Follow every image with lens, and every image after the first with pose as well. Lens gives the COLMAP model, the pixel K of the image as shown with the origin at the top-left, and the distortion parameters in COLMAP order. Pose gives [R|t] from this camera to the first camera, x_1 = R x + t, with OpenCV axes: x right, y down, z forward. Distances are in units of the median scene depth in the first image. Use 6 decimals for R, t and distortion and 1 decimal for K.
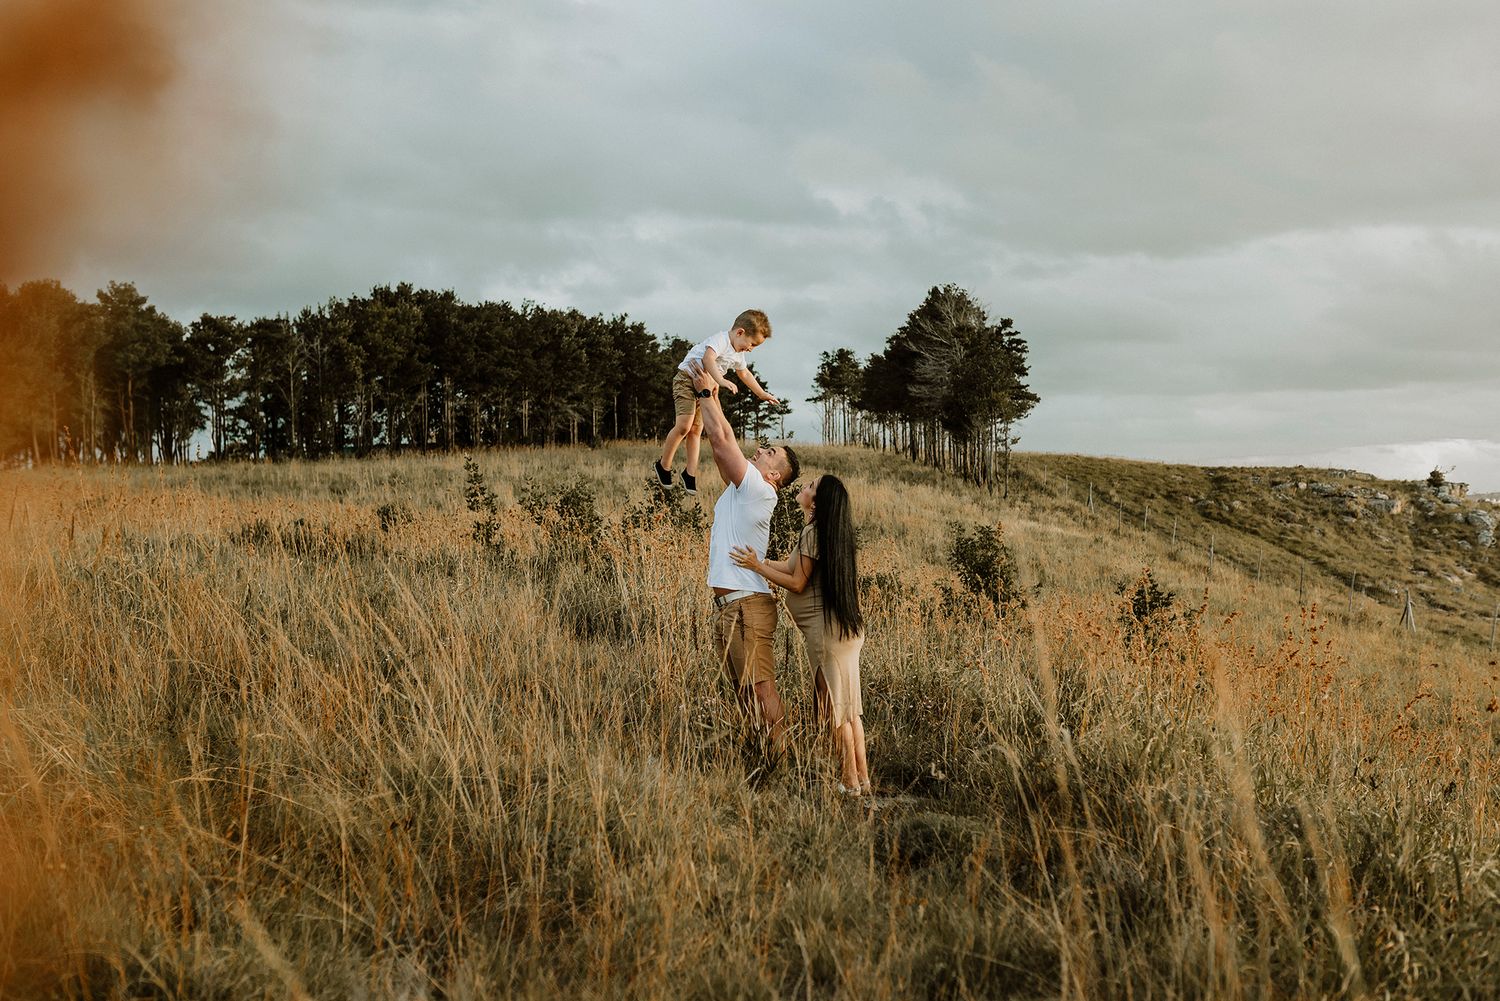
lens RADIAL K [[1528.8, 0, 750.8], [0, 1528.8, 491.4], [0, 0, 1]] dist [-0.018182, 0.000000]
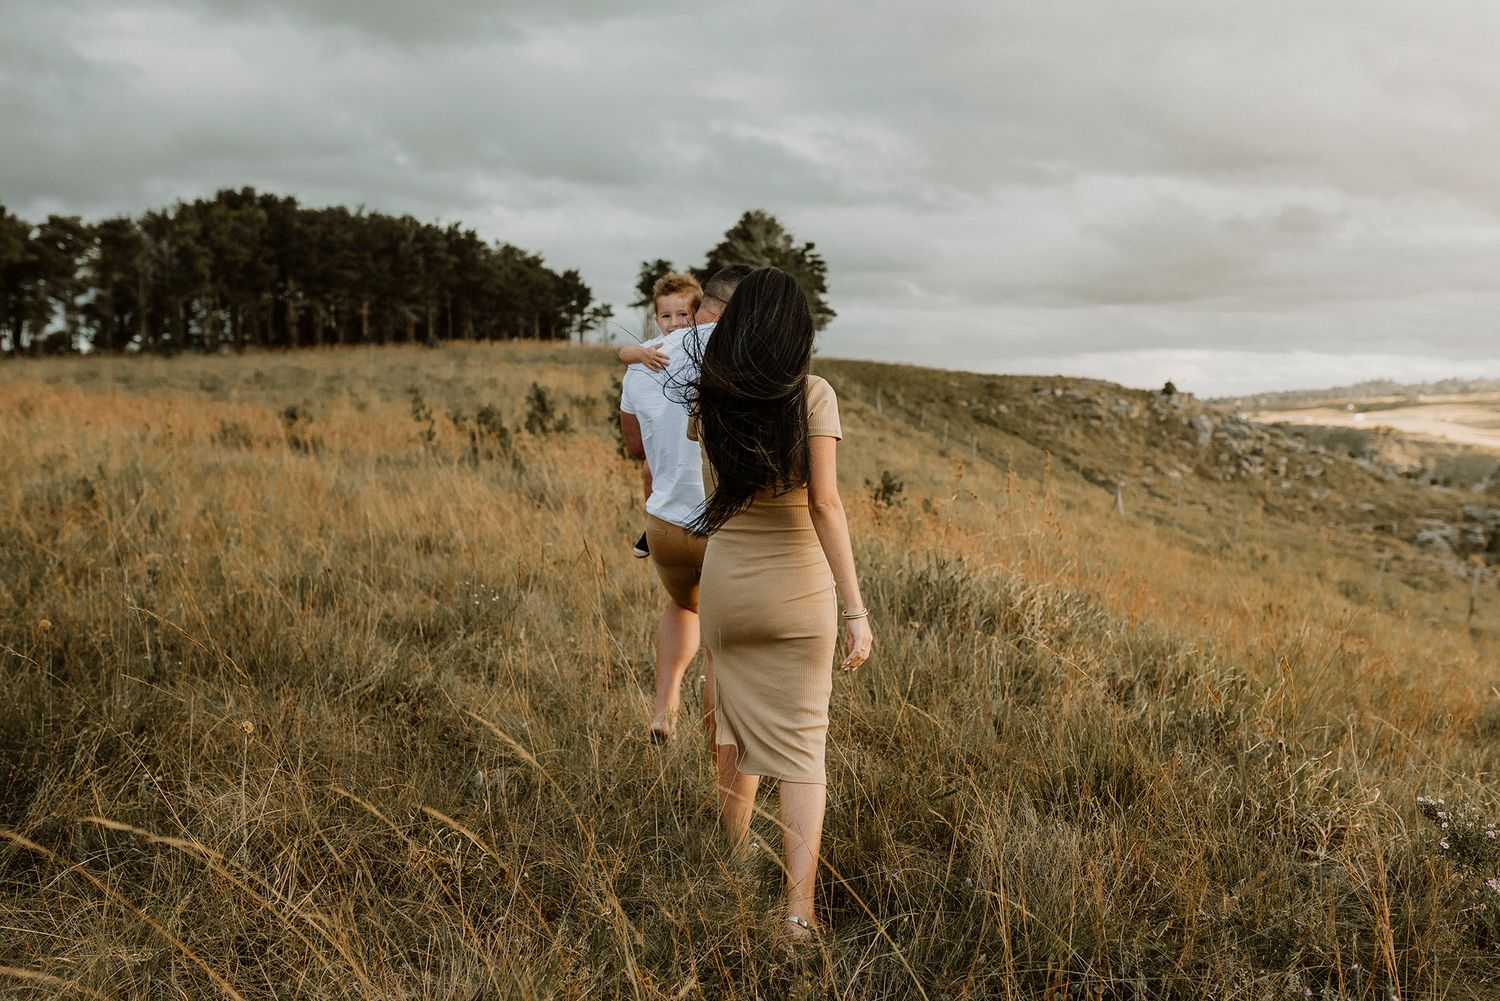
lens RADIAL K [[1528.8, 0, 749.1], [0, 1528.8, 501.6], [0, 0, 1]] dist [-0.018182, 0.000000]
pose [[0.992271, 0.003025, 0.124053, -0.016358], [-0.012768, 0.996886, 0.077814, -0.008136], [-0.123432, -0.078797, 0.989220, -0.124473]]
